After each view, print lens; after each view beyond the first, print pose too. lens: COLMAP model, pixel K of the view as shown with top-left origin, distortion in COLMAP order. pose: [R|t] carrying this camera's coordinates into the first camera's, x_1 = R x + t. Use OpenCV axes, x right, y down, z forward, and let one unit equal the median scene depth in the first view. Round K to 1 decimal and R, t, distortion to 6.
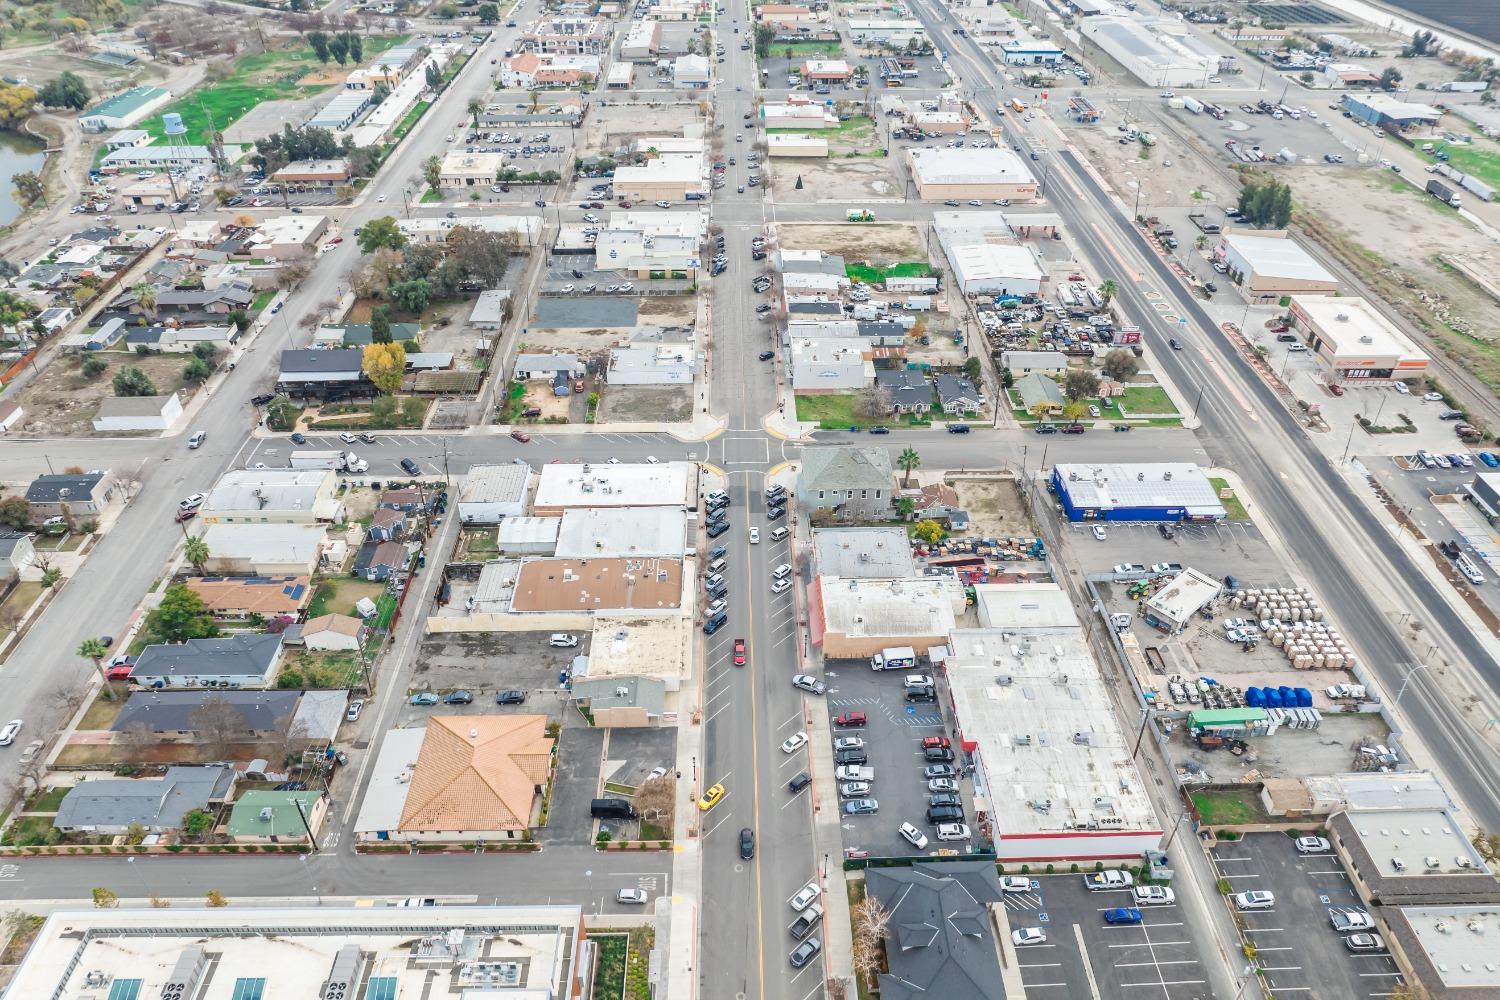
lens RADIAL K [[1054.1, 0, 752.0], [0, 1054.1, 499.3], [0, 0, 1]] dist [-0.038234, 0.003839]
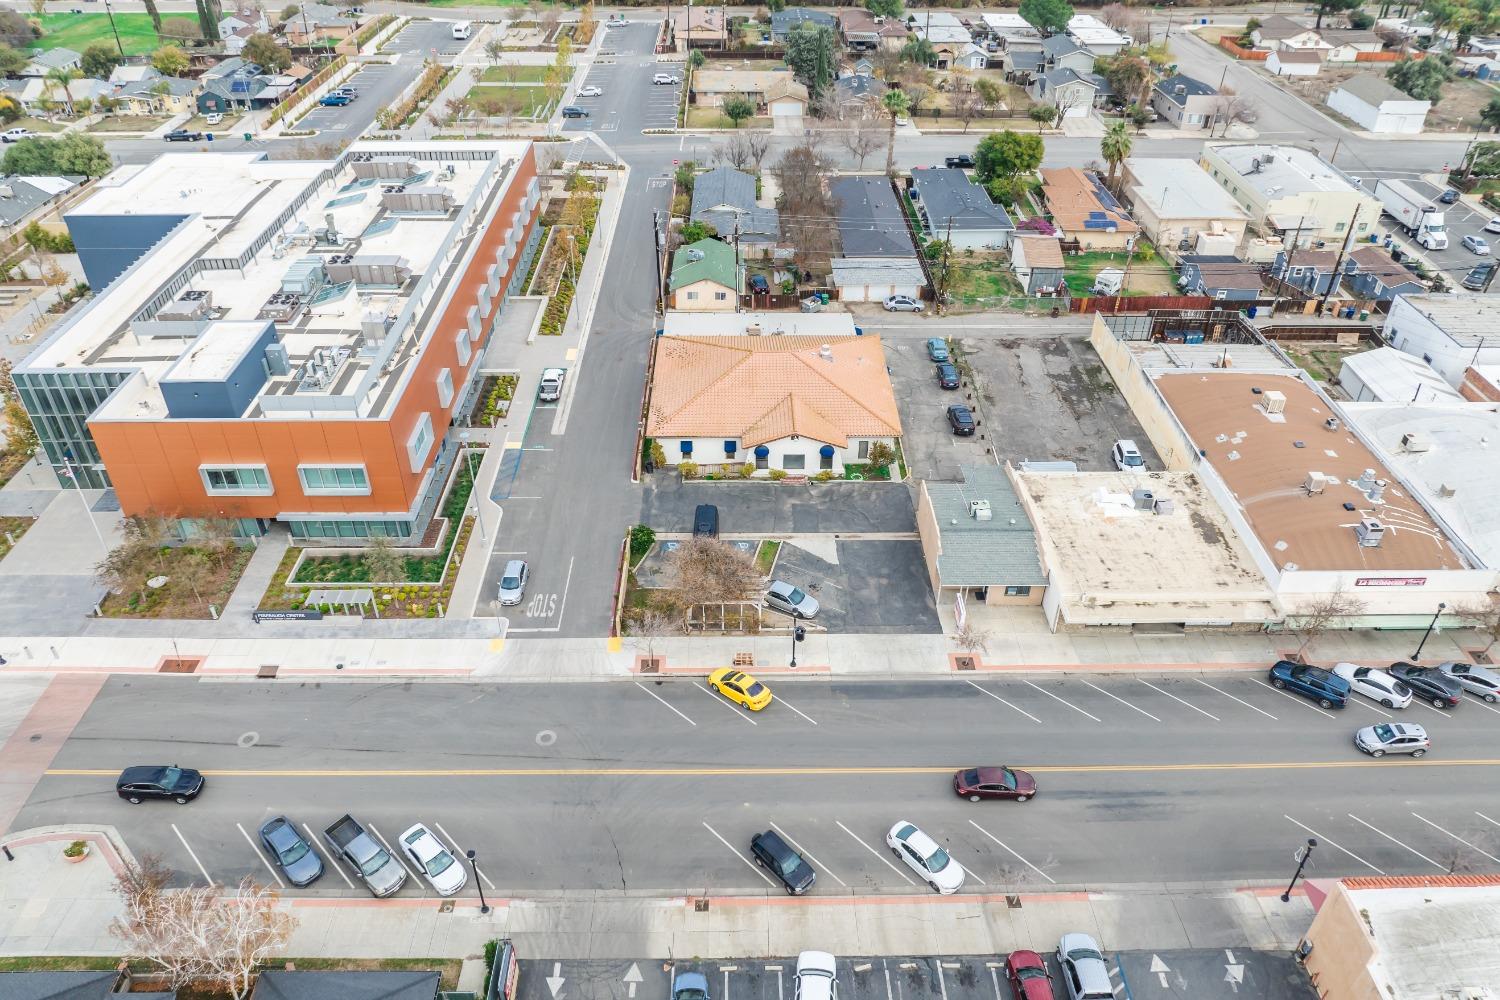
lens RADIAL K [[1054.1, 0, 752.0], [0, 1054.1, 499.3], [0, 0, 1]] dist [-0.038234, 0.003839]
pose [[-0.009067, 0.581306, -0.813634, 0.212475], [-0.588841, 0.654528, 0.474194, 0.015110], [0.808198, 0.483401, 0.336362, 0.634625]]
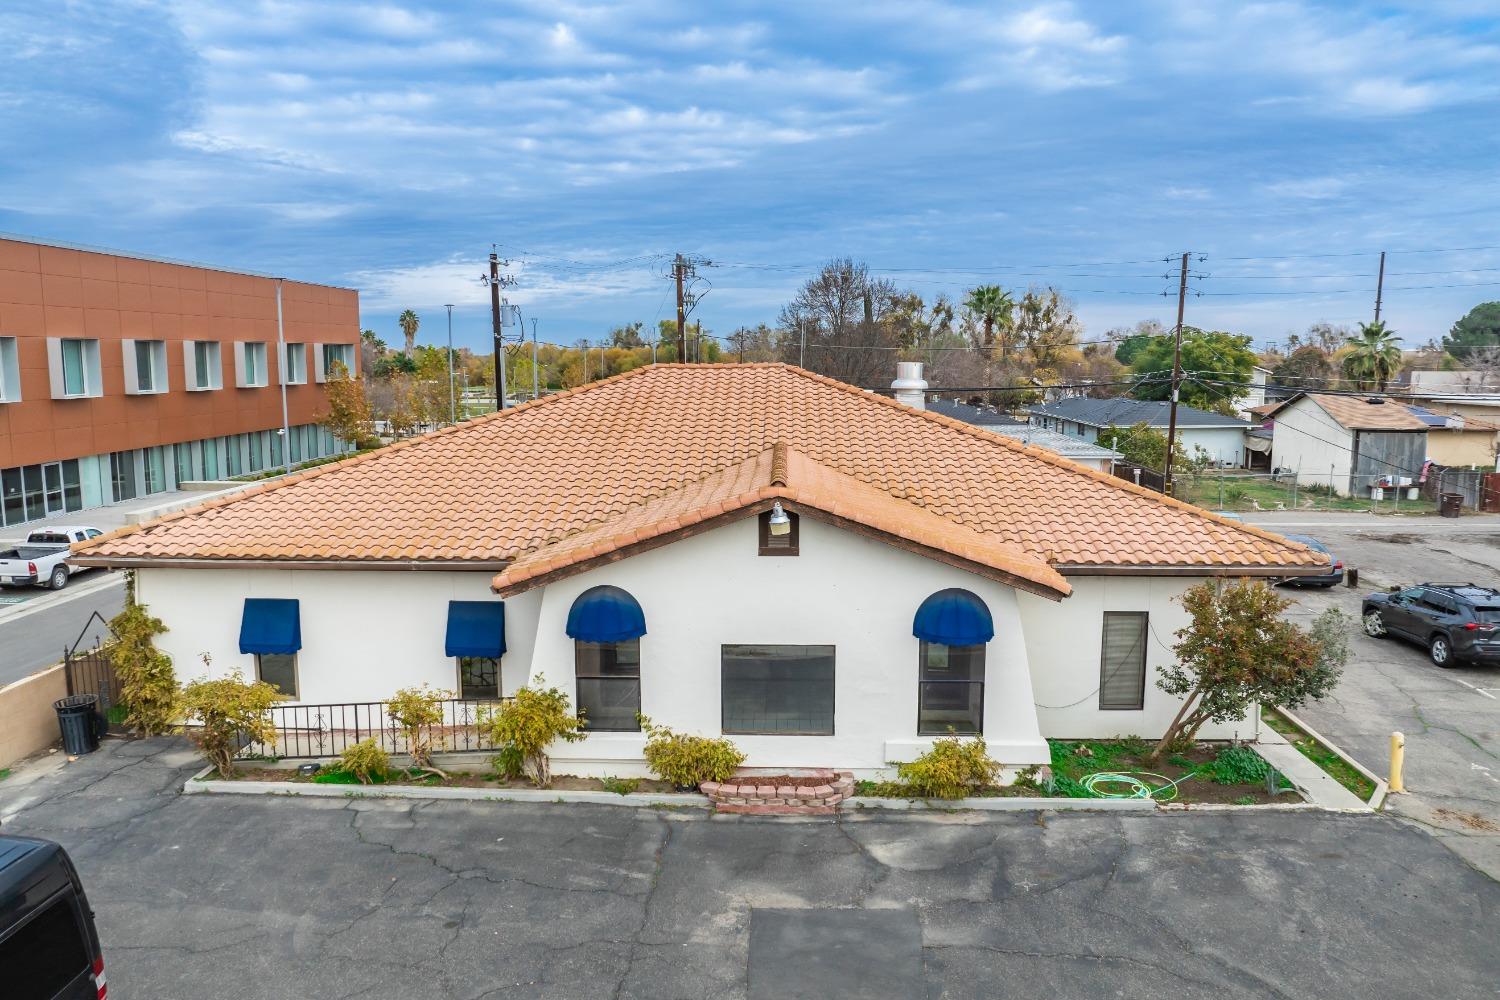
lens RADIAL K [[1054.1, 0, 752.0], [0, 1054.1, 499.3], [0, 0, 1]] dist [-0.038234, 0.003839]
pose [[-0.057104, 0.133506, -0.989402, -0.073391], [-0.585953, 0.797898, 0.141484, 0.179949], [0.808331, 0.587822, 0.032665, 0.775398]]
